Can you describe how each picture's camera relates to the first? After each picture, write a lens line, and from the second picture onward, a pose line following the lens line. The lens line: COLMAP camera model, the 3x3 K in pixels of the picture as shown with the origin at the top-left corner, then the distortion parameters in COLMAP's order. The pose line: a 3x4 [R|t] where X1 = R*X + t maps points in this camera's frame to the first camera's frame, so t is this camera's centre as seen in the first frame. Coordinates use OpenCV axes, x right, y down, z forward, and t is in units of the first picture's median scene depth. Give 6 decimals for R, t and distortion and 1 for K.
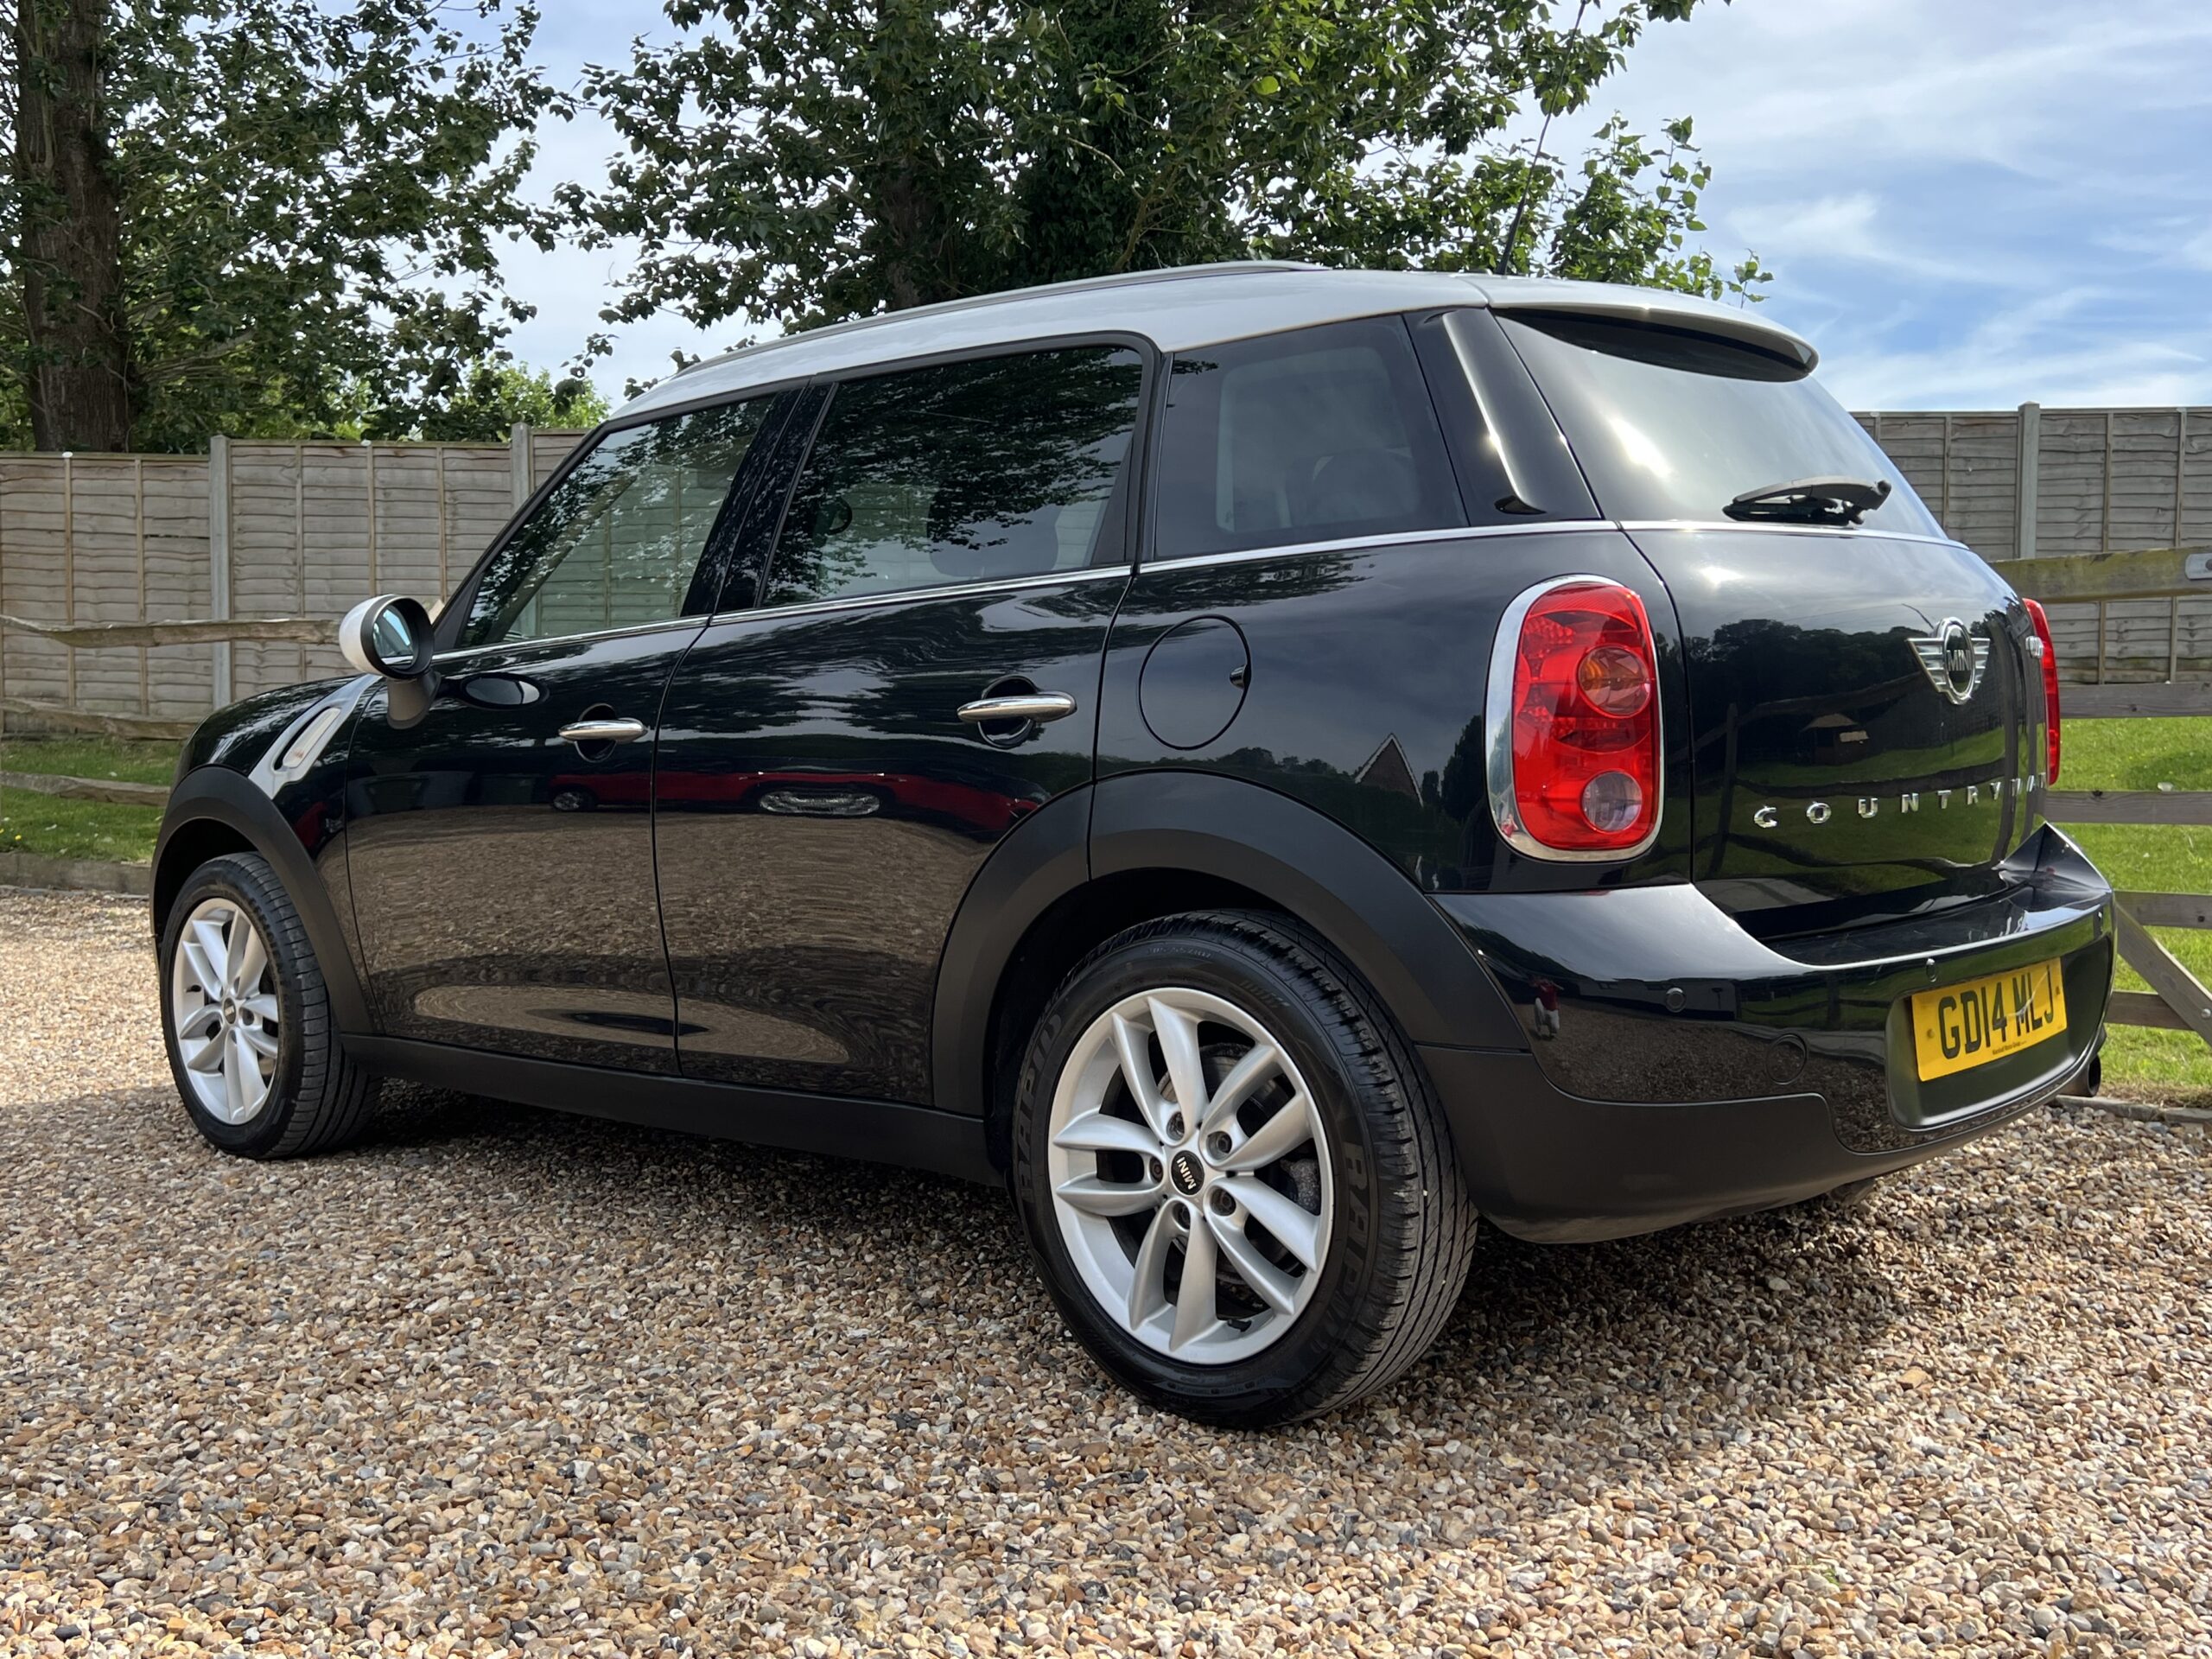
lens RADIAL K [[2146.4, 0, 1112.7], [0, 2146.4, 840.6], [0, 0, 1]] dist [0.020620, 0.000000]
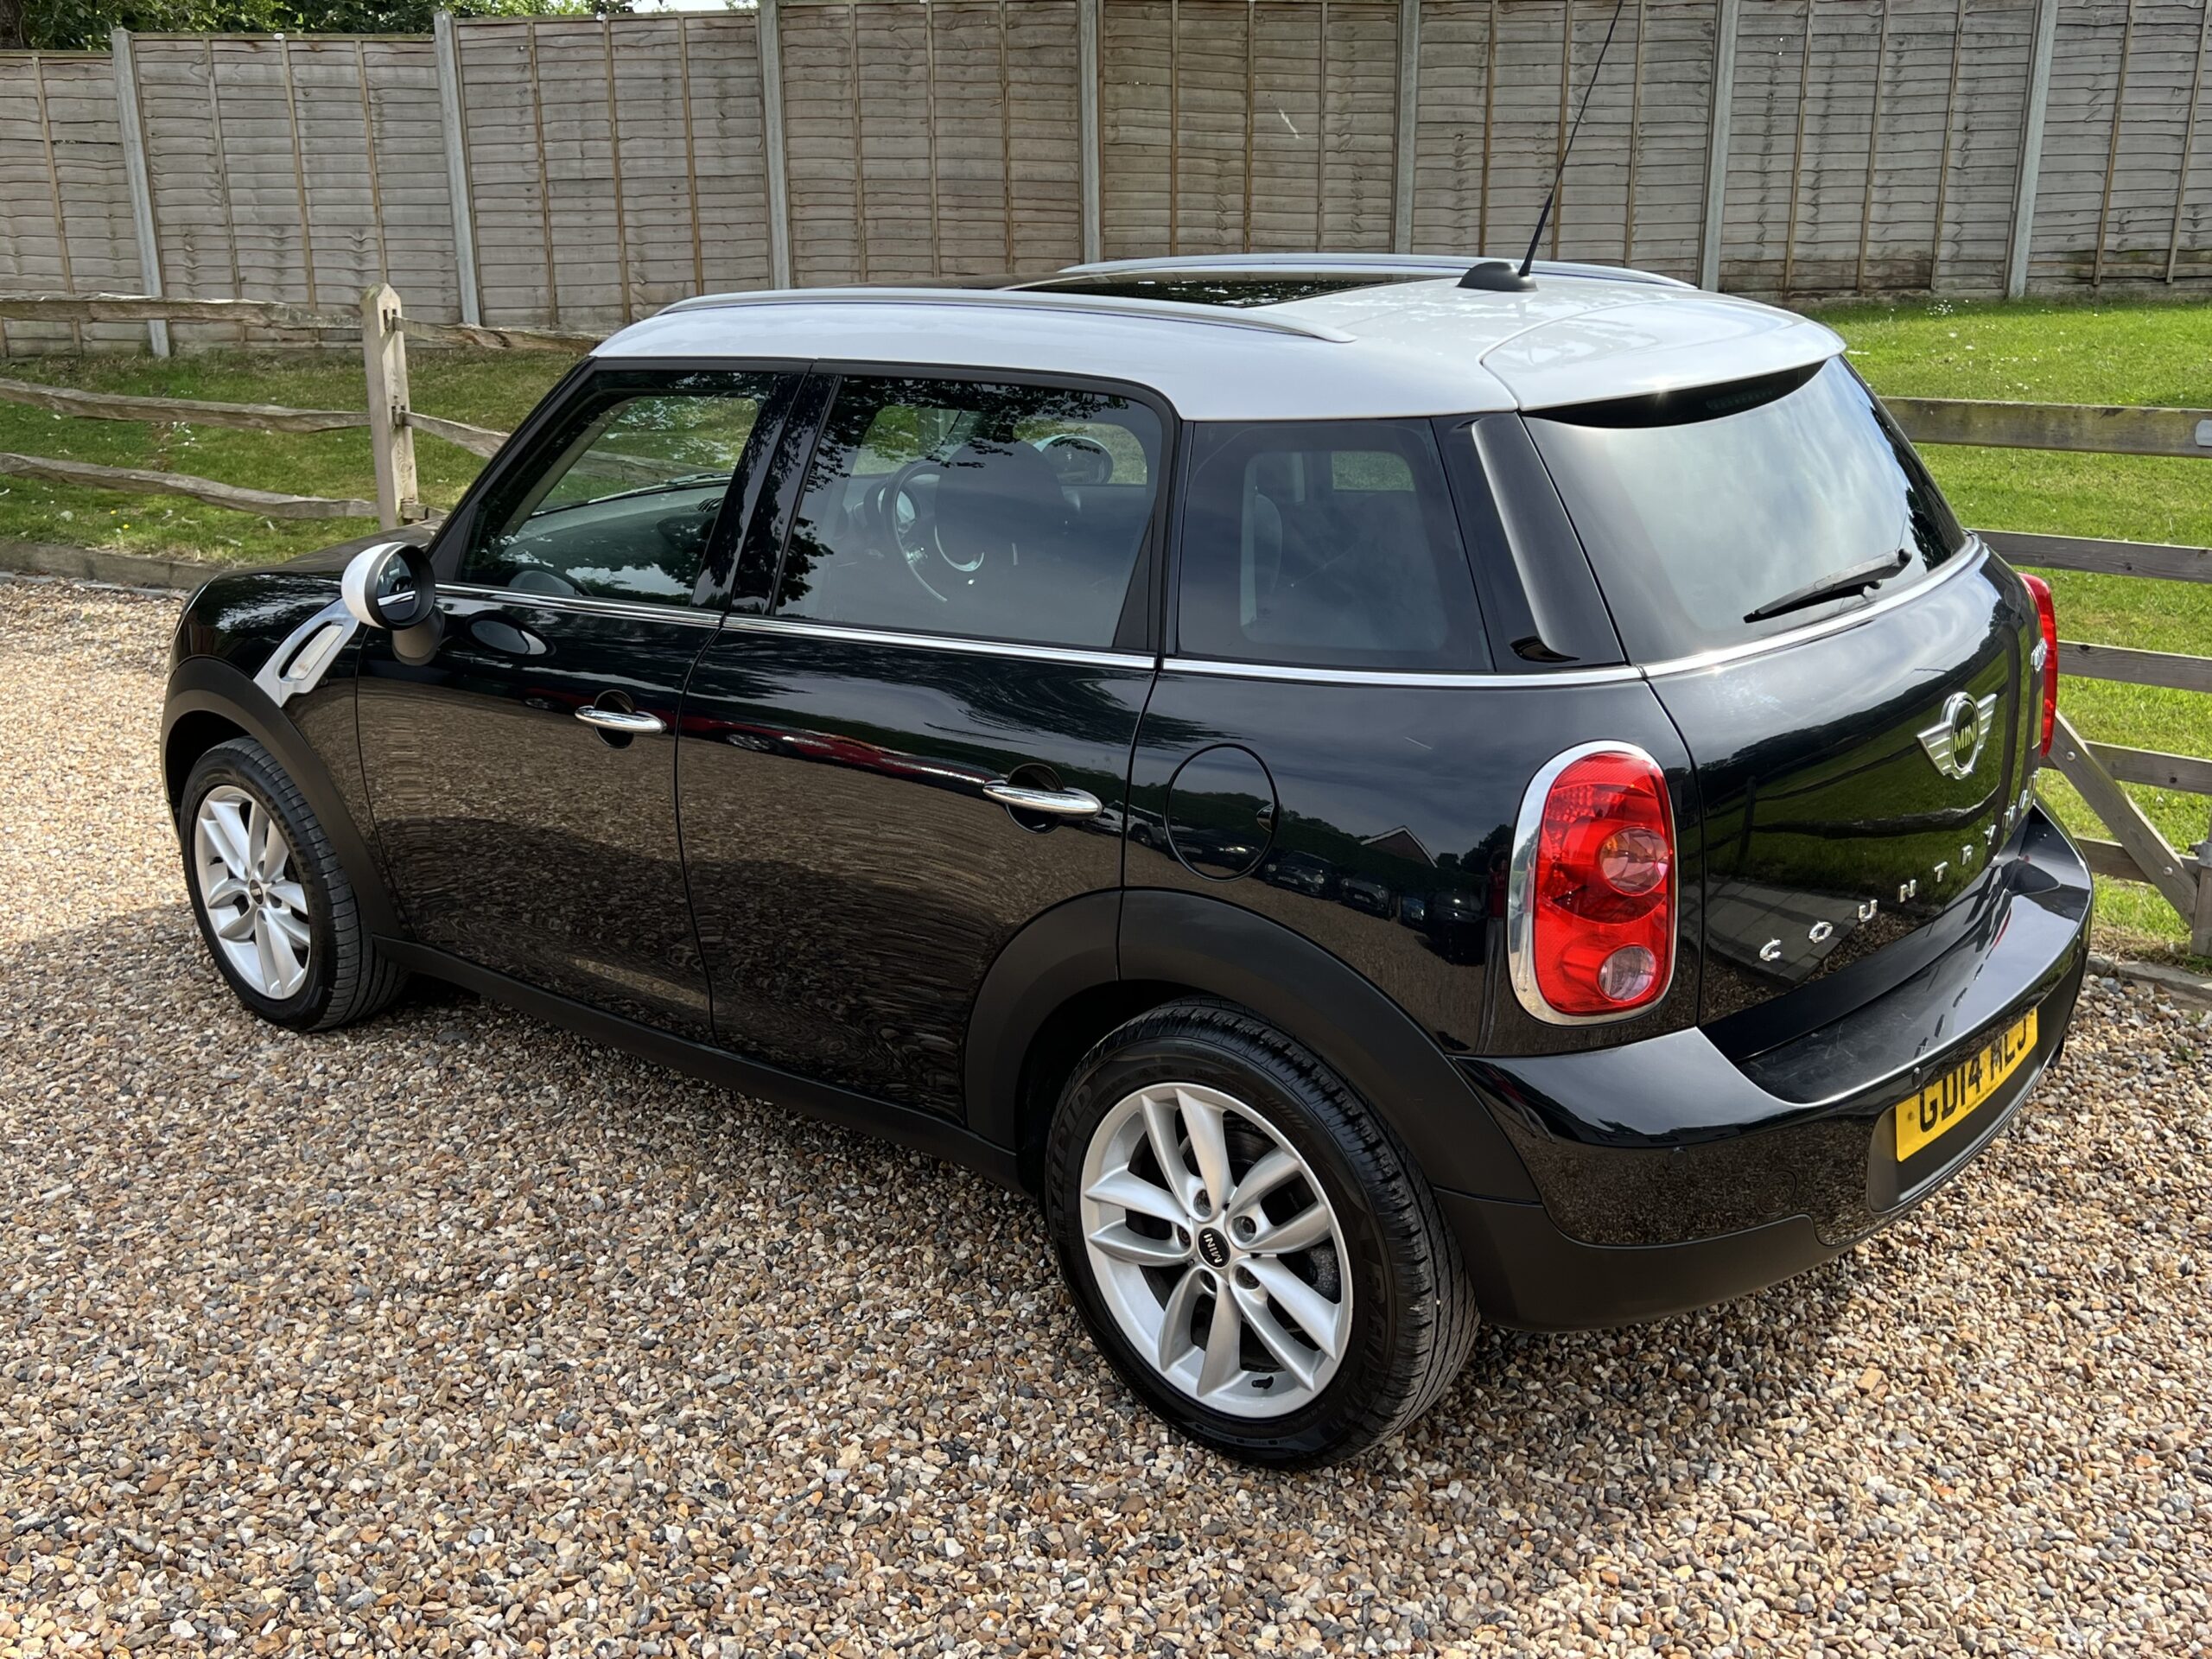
lens RADIAL K [[2146.4, 0, 1103.3], [0, 2146.4, 847.1], [0, 0, 1]] dist [0.020620, 0.000000]
pose [[0.999797, -0.015431, 0.012961, -0.029762], [0.011932, 0.971591, 0.236365, -0.277938], [-0.016240, -0.236162, 0.971578, 0.001557]]
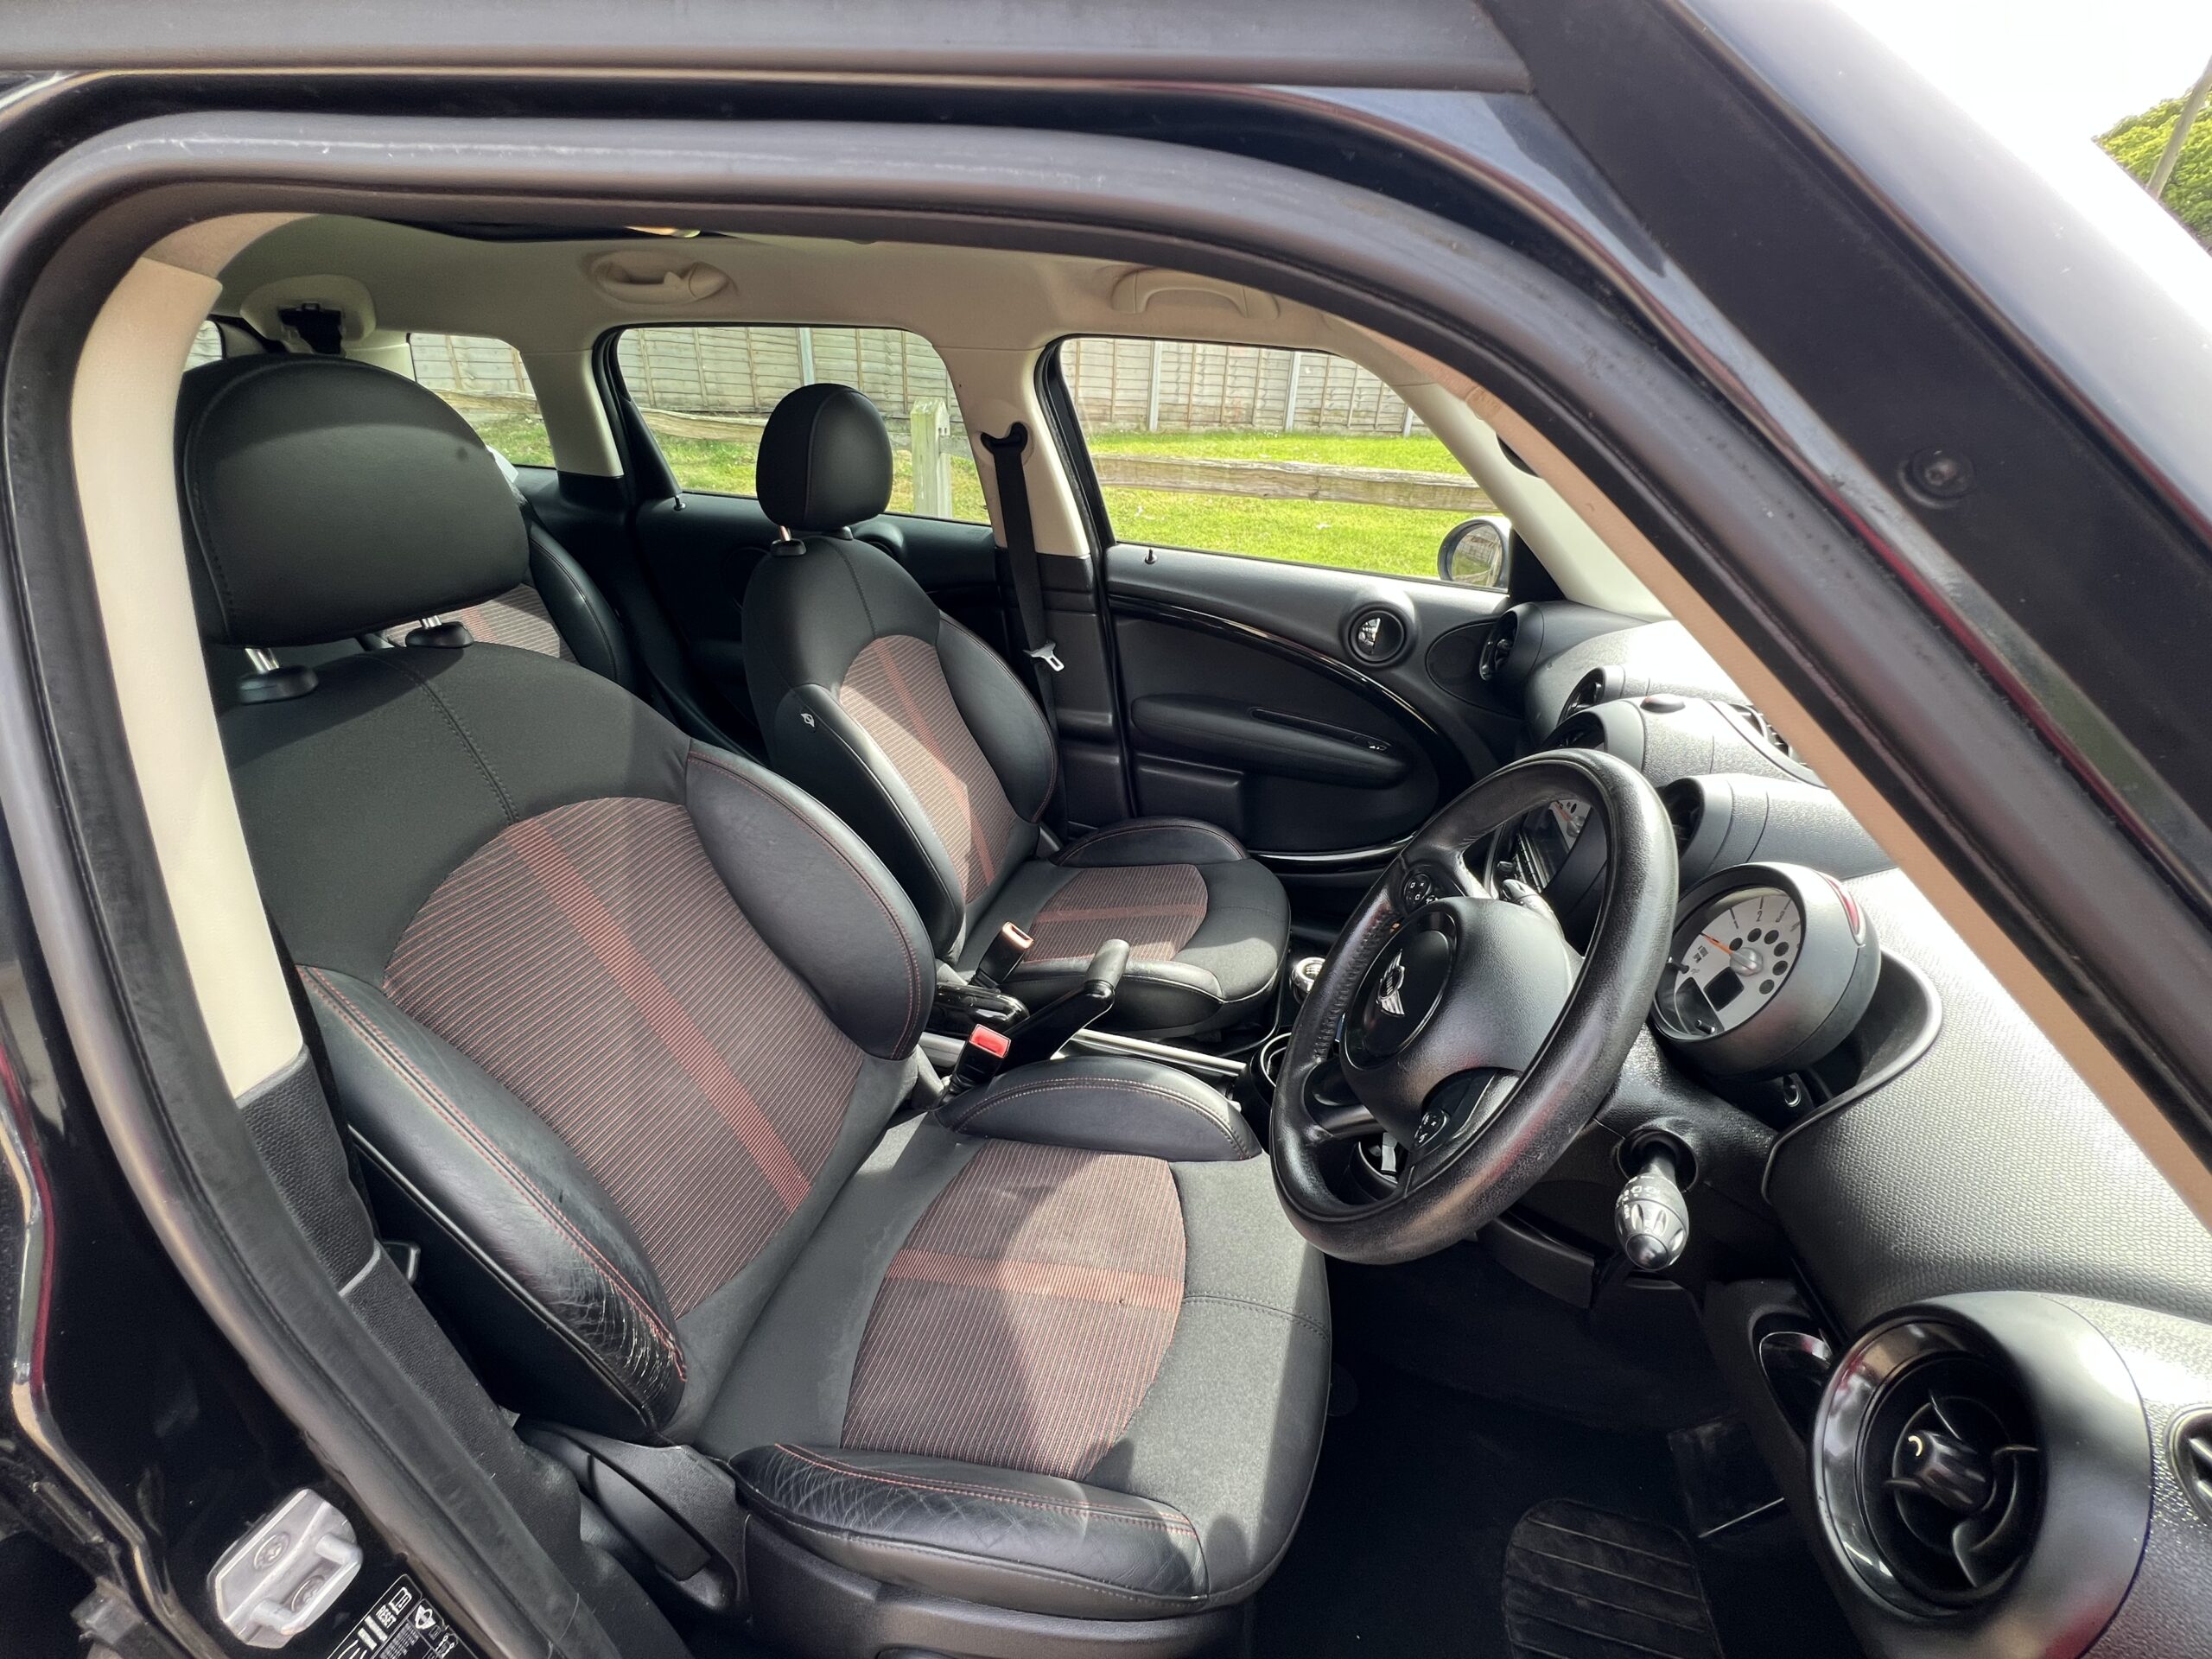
lens RADIAL K [[890.2, 0, 1108.2], [0, 890.2, 821.9], [0, 0, 1]] dist [-0.004933, -0.000220]
pose [[0.901457, -0.149365, 0.406283, -0.499026], [-0.022013, 0.921549, 0.387639, -0.222405], [-0.432309, -0.358383, 0.827448, 1.292482]]
